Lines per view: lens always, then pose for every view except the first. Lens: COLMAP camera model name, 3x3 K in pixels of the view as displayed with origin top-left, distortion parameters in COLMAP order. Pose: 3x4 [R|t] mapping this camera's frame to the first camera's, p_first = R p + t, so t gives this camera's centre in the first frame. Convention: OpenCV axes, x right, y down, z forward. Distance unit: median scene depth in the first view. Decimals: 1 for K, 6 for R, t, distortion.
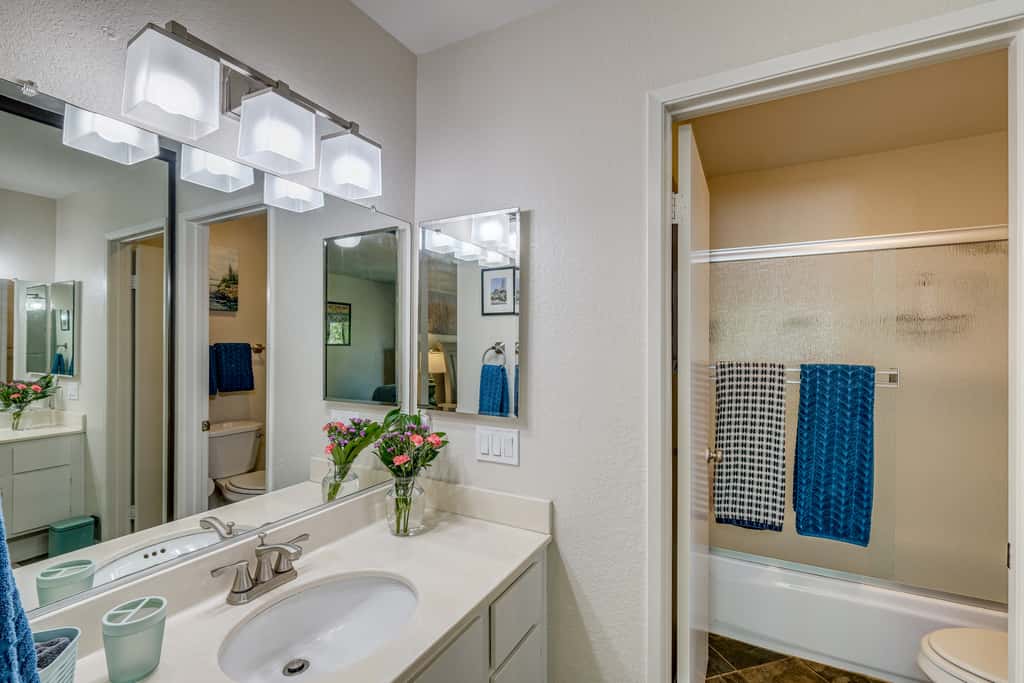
lens RADIAL K [[451.2, 0, 512.0], [0, 451.2, 344.2], [0, 0, 1]] dist [-0.000143, -0.000120]
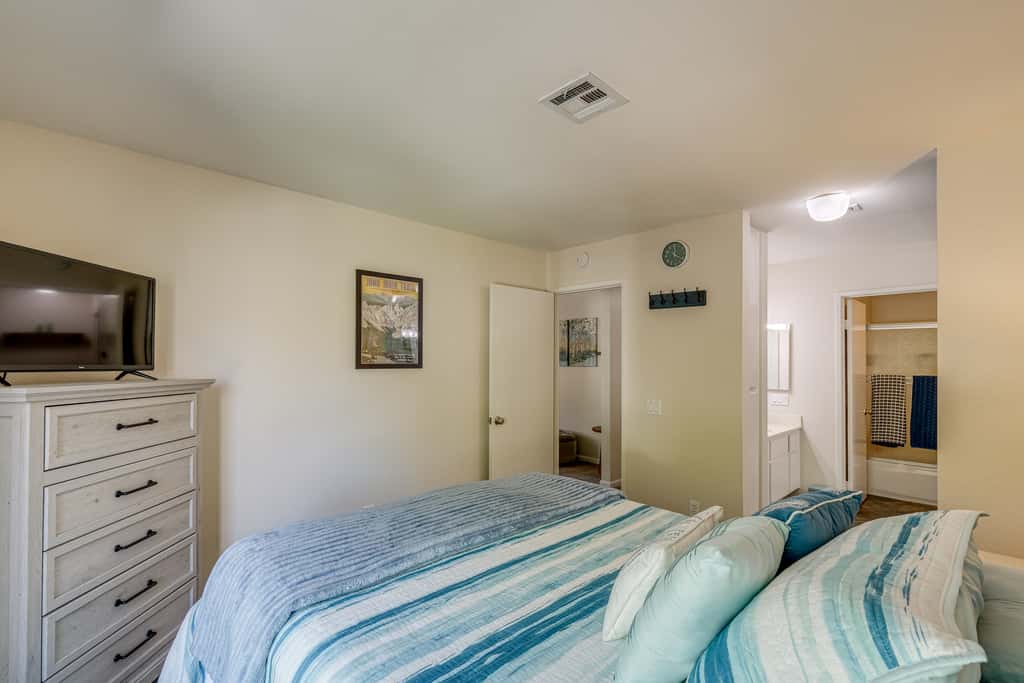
lens RADIAL K [[451.2, 0, 512.0], [0, 451.2, 344.2], [0, 0, 1]] dist [-0.000143, -0.000120]
pose [[0.947939, 0.001083, -0.318451, -0.583791], [-0.011023, 0.999507, -0.029414, -0.026625], [0.318262, 0.031393, 0.947483, -1.876406]]
